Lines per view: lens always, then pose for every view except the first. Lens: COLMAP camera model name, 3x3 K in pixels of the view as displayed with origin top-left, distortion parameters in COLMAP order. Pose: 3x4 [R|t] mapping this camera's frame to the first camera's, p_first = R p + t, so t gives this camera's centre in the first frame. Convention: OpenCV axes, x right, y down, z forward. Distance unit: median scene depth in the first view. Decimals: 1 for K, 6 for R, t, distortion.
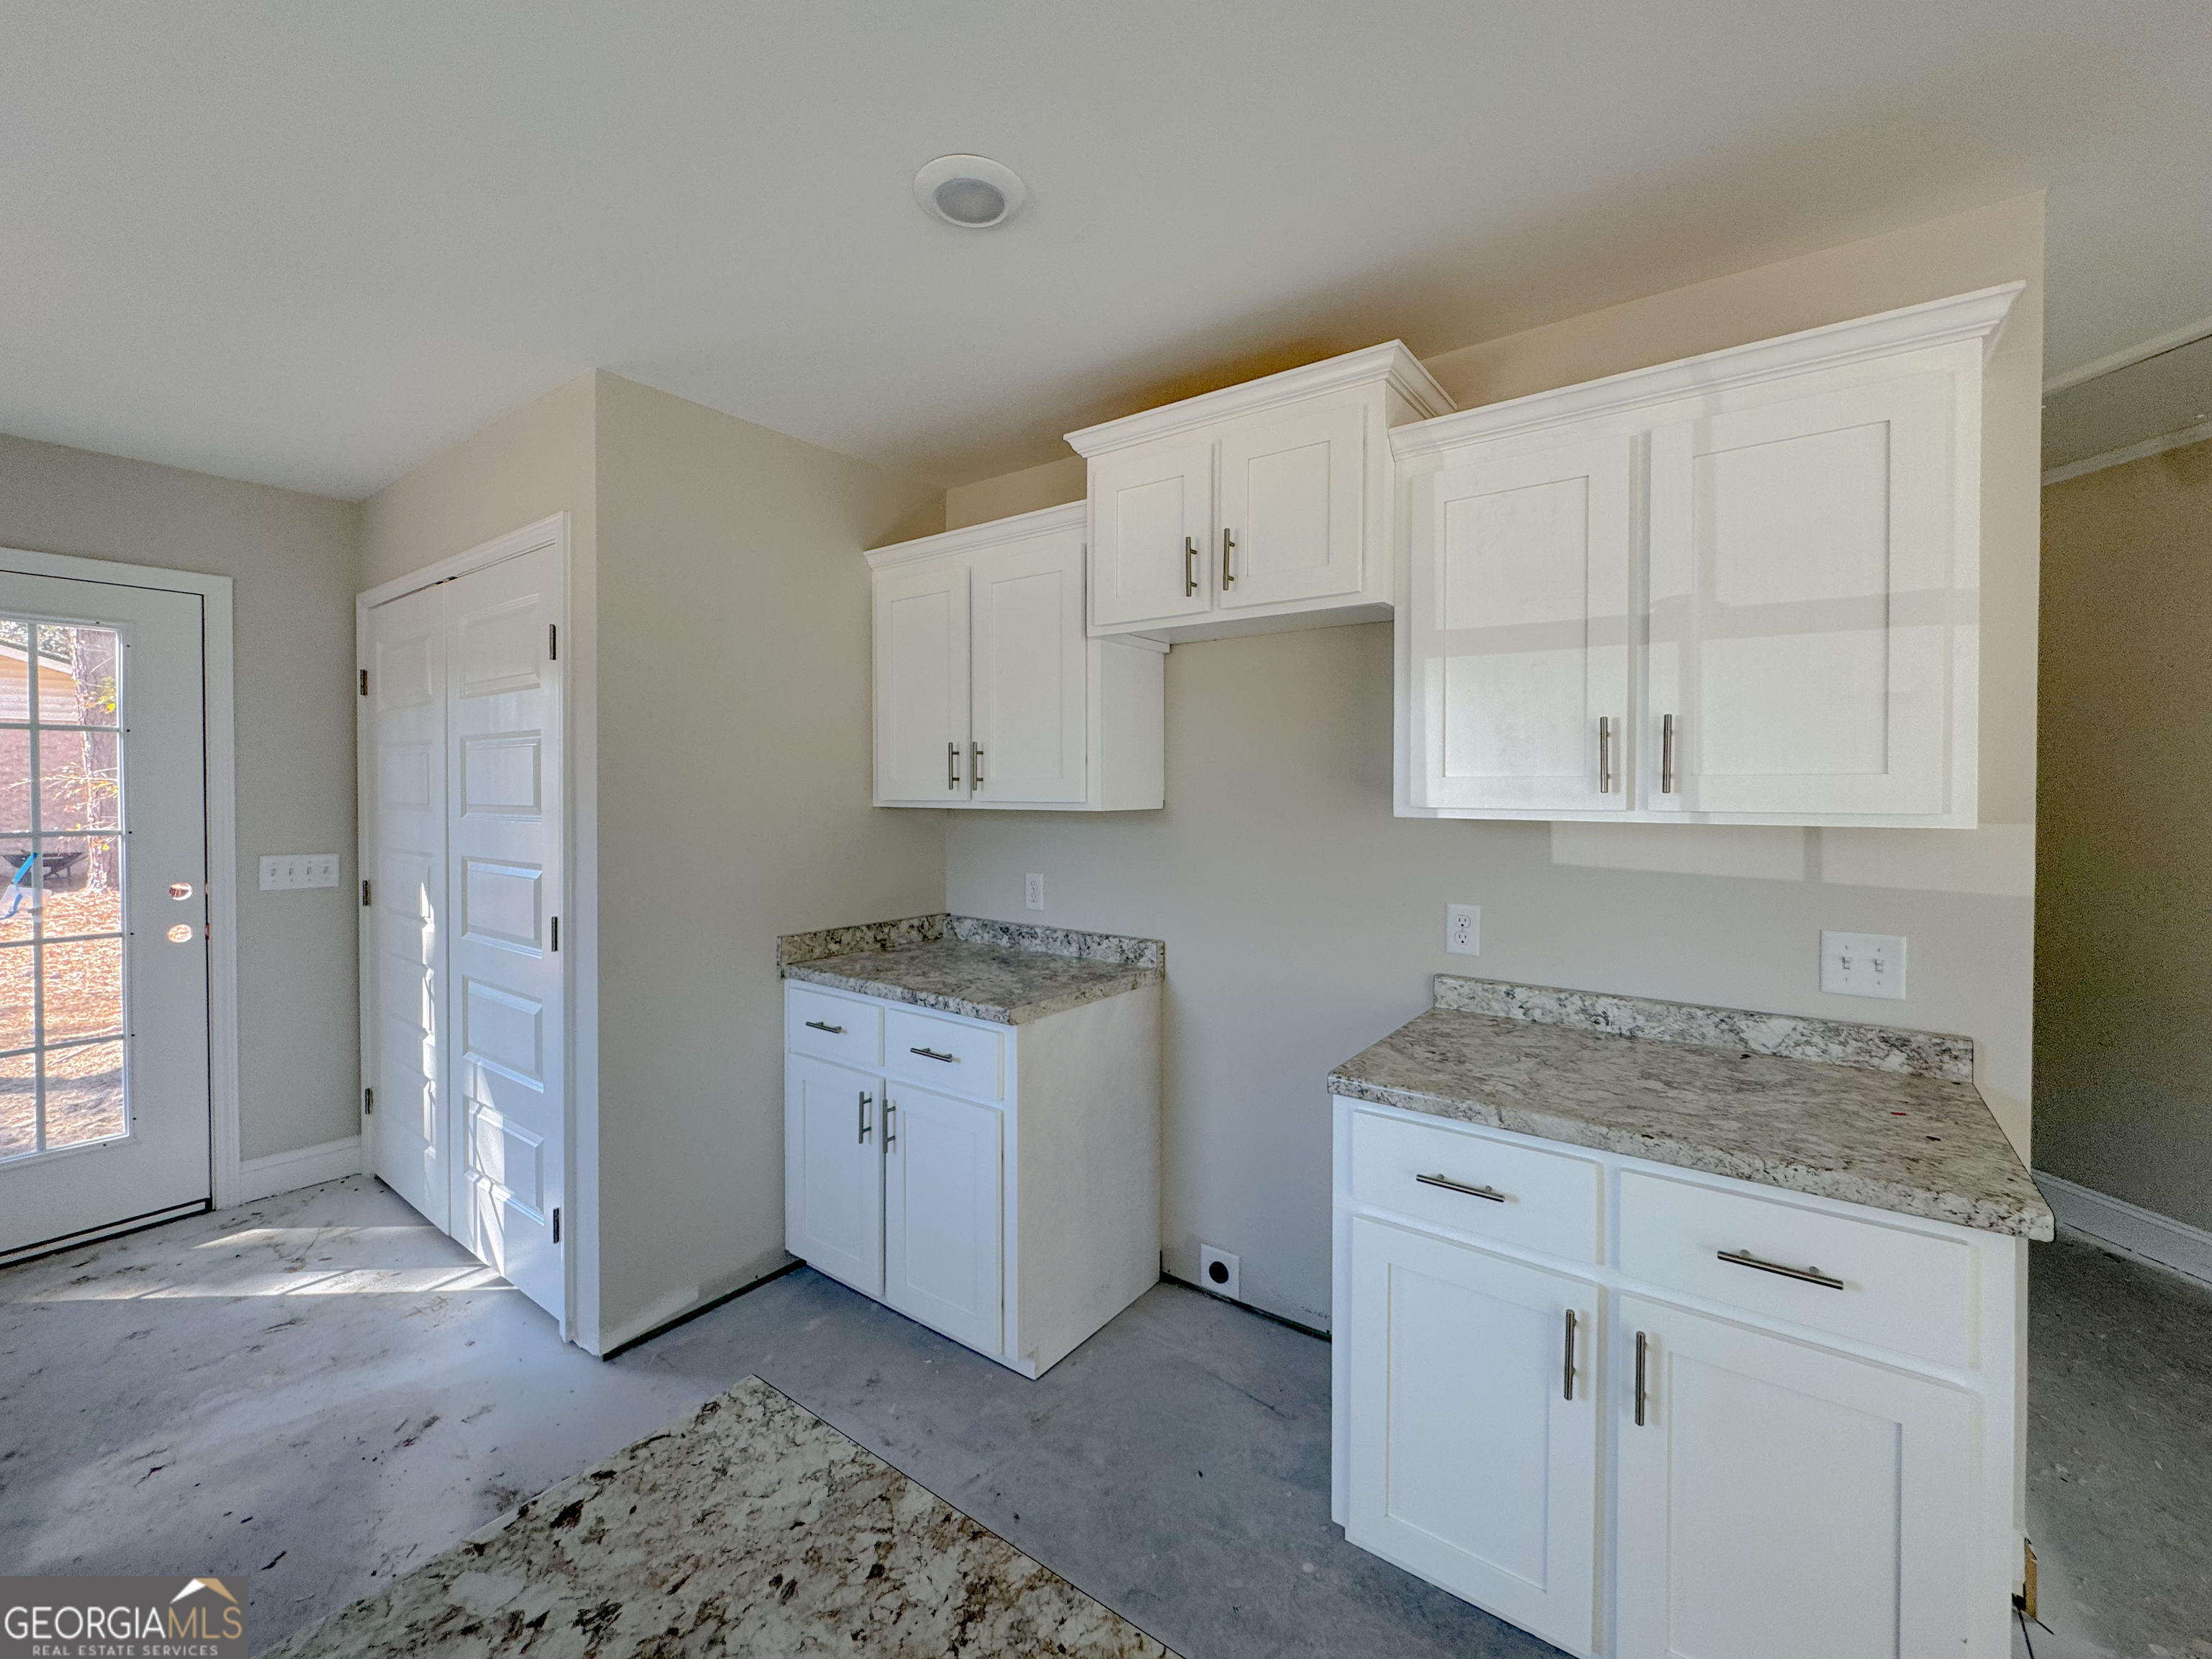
lens RADIAL K [[913.3, 0, 1120.1], [0, 913.3, 792.6], [0, 0, 1]] dist [-0.006536, 0.001293]
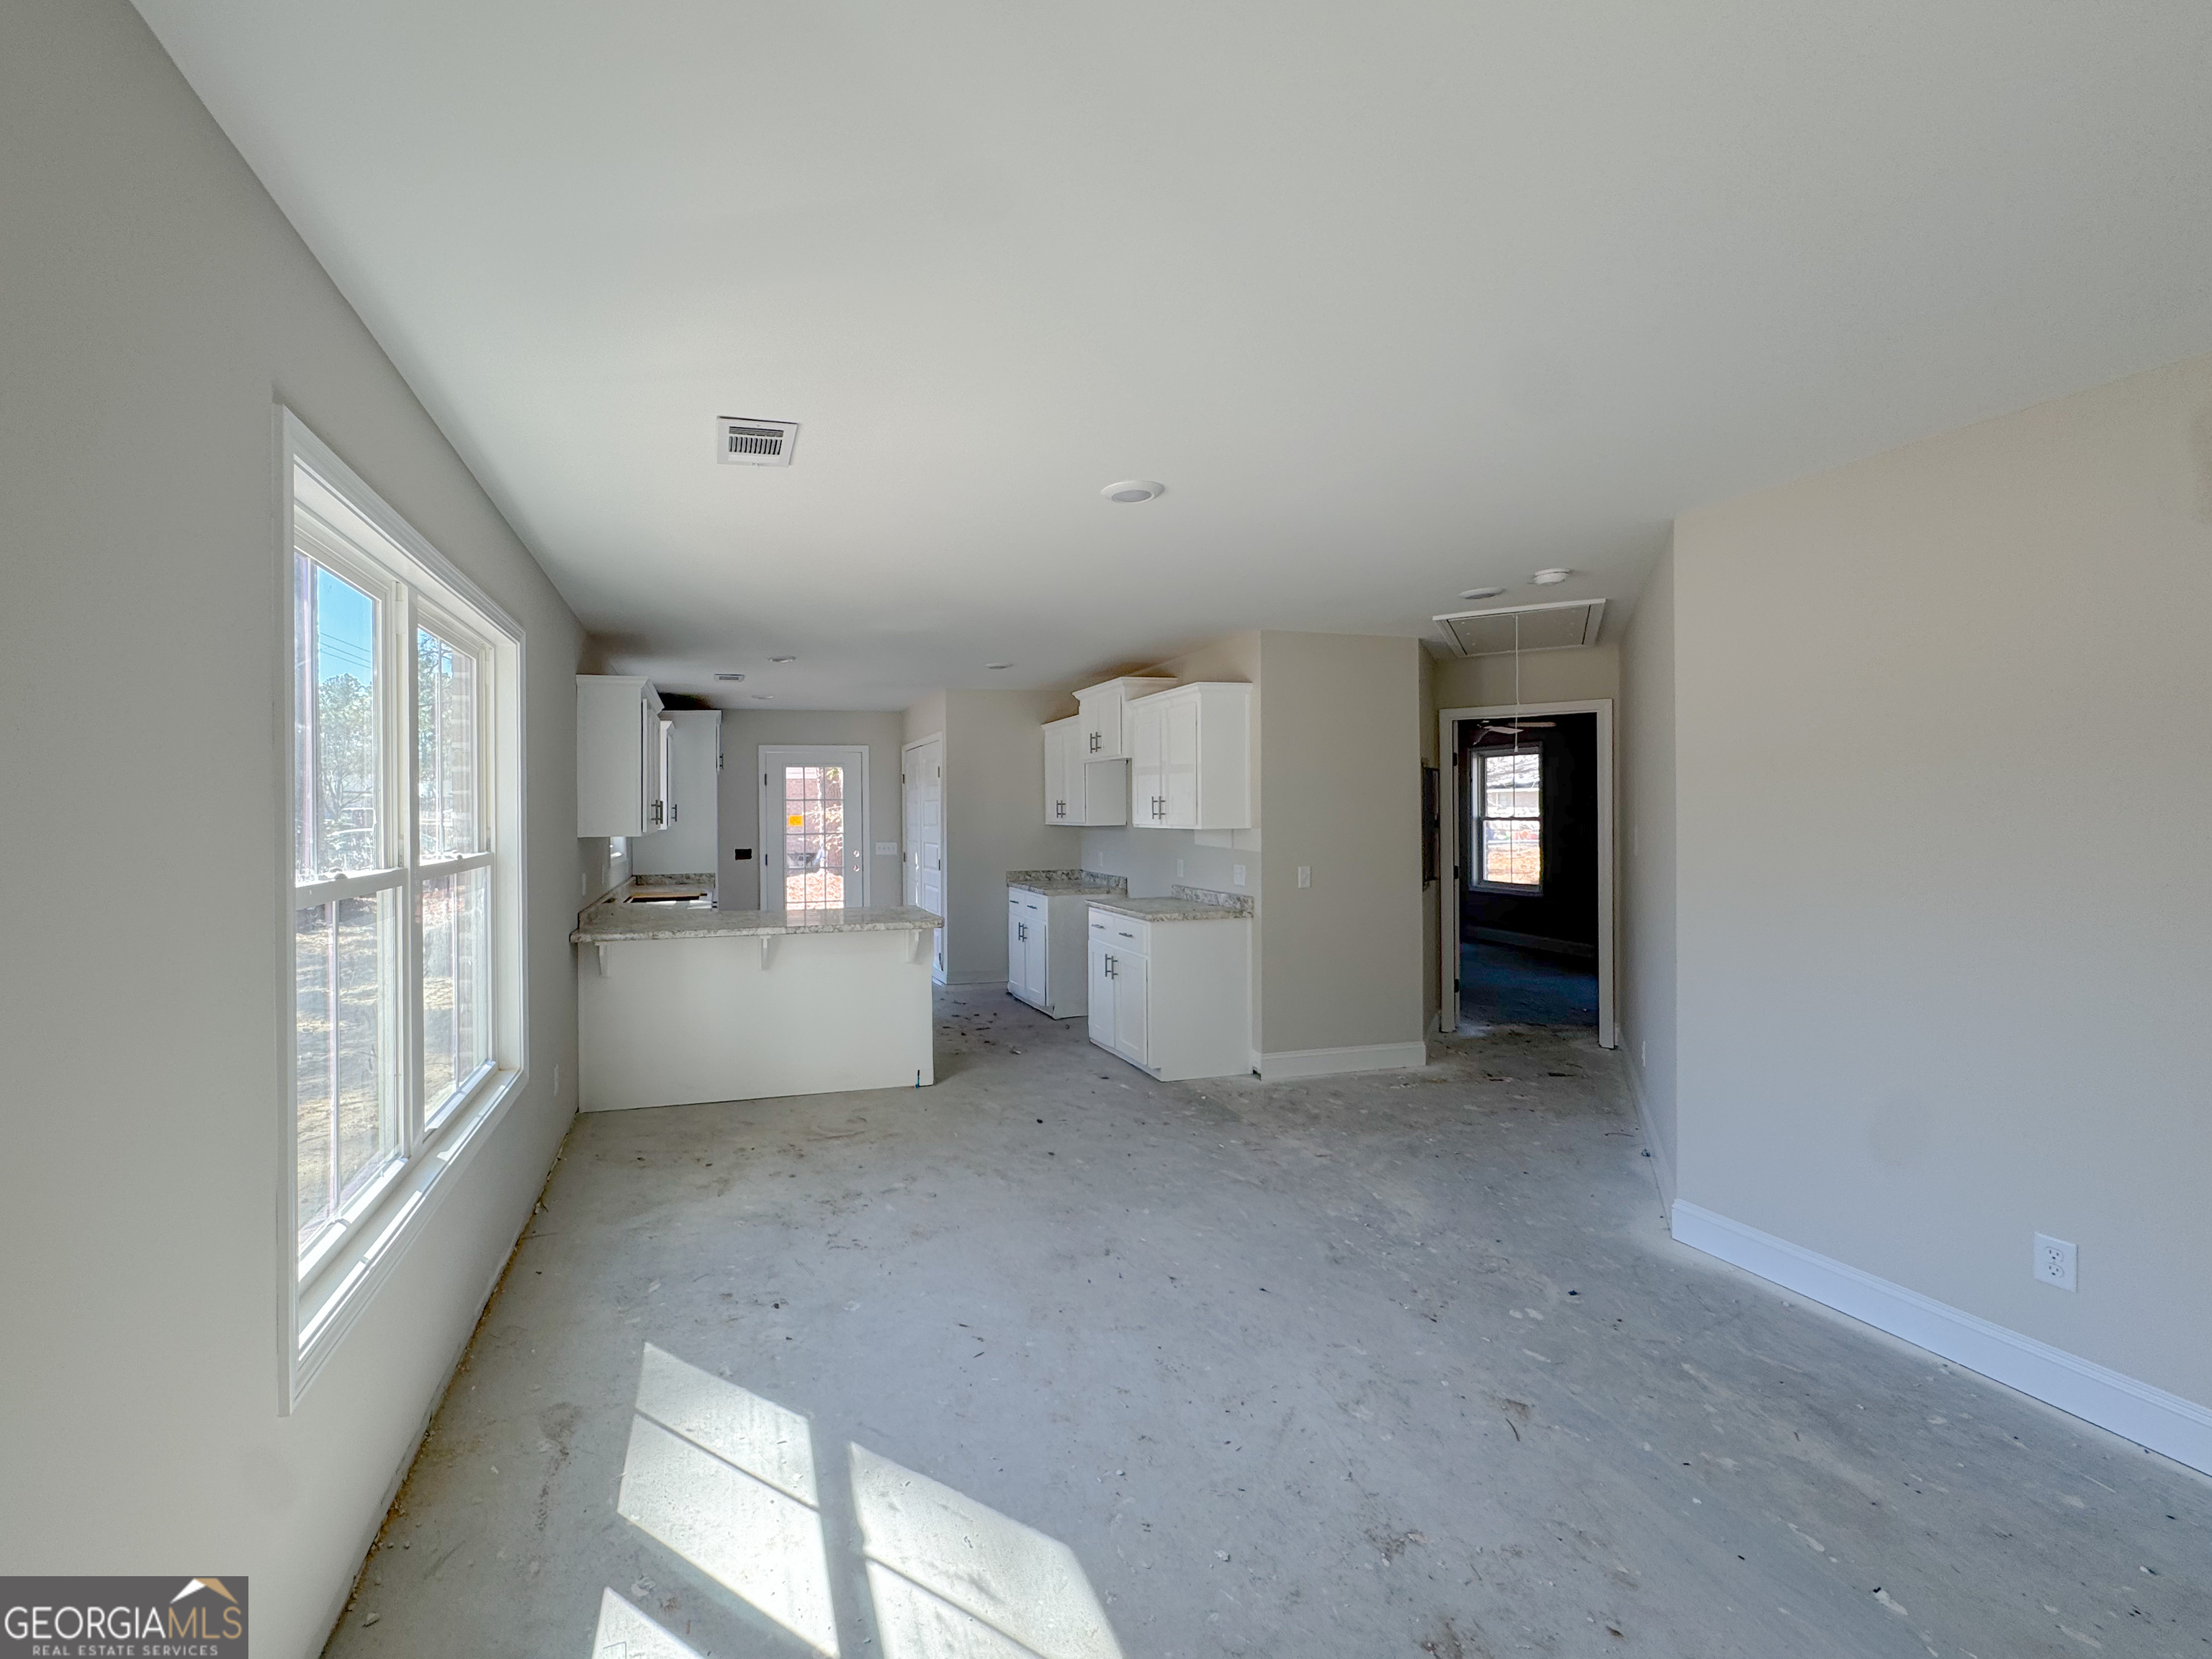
lens RADIAL K [[913.3, 0, 971.1], [0, 913.3, 837.8], [0, 0, 1]] dist [-0.006536, 0.001293]
pose [[0.775328, 0.008747, -0.631498, 1.319718], [0.004983, 0.999788, 0.019965, -0.000920], [0.631539, -0.018626, 0.775120, -1.244834]]
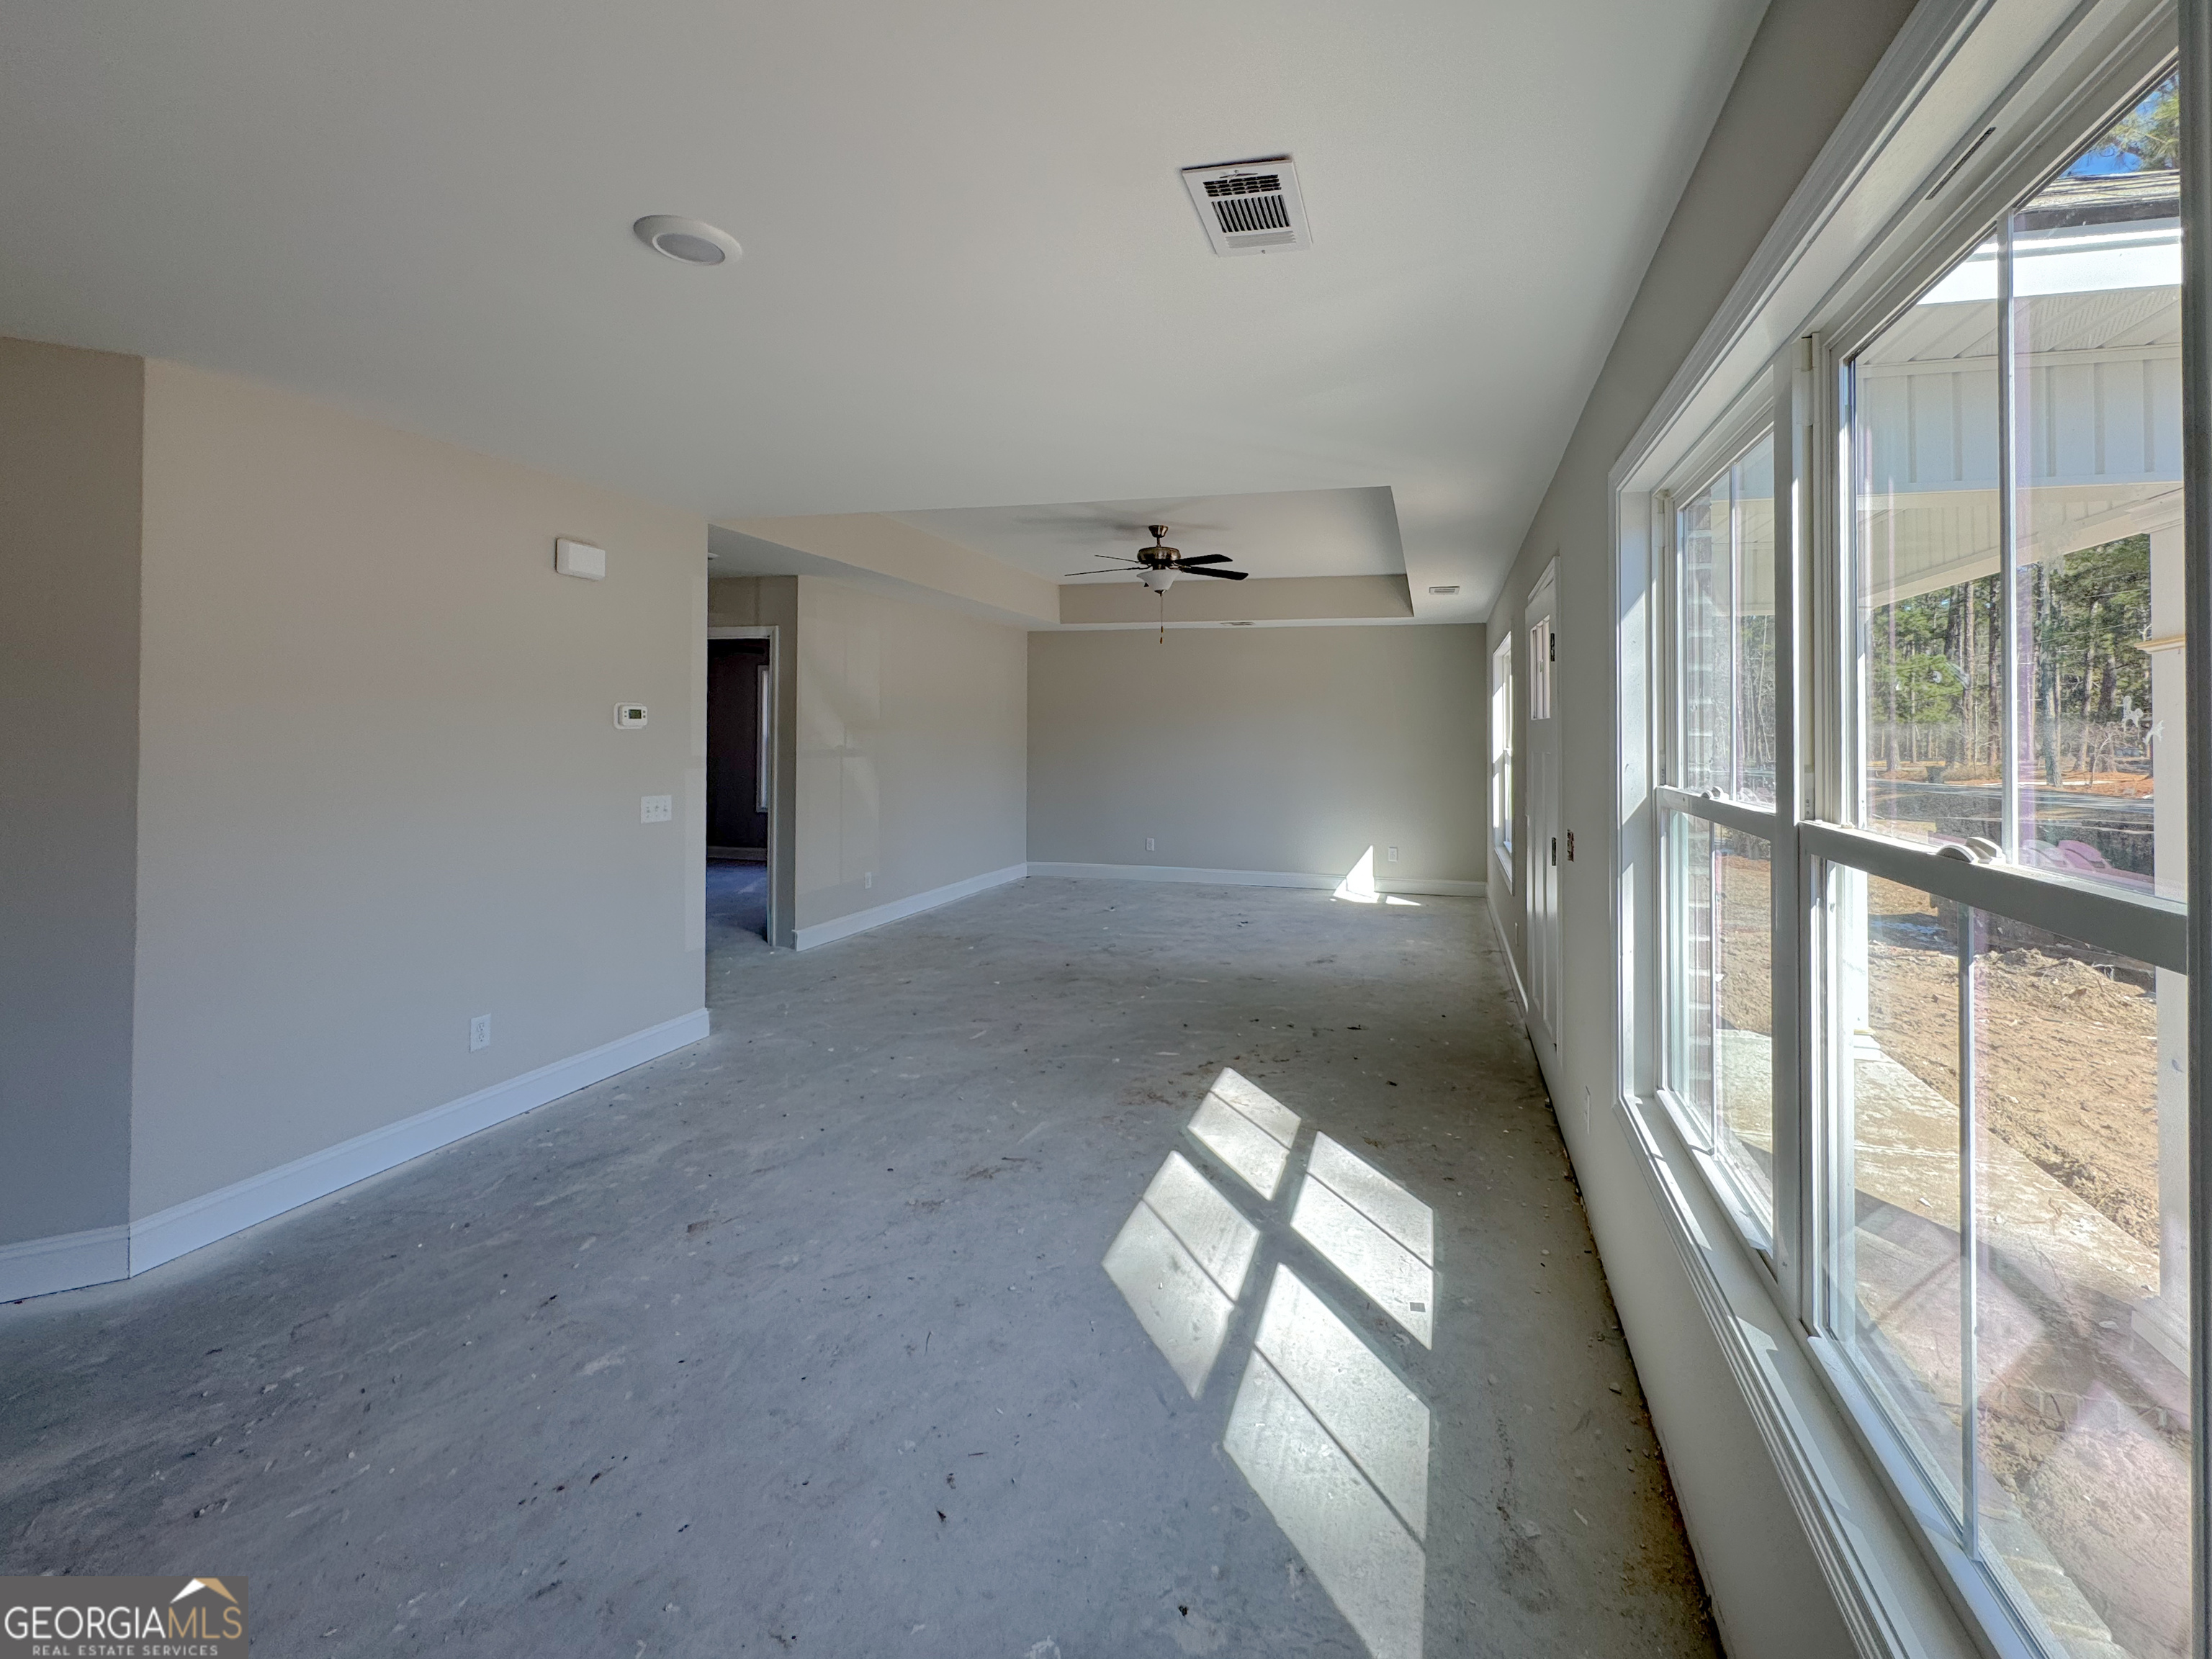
lens RADIAL K [[913.3, 0, 1217.2], [0, 913.3, 720.3], [0, 0, 1]] dist [-0.006536, 0.001293]
pose [[-0.375537, 0.004294, 0.926798, 0.014964], [-0.002528, 0.999981, -0.005658, -0.010386], [-0.926804, -0.004468, -0.375519, -0.424387]]
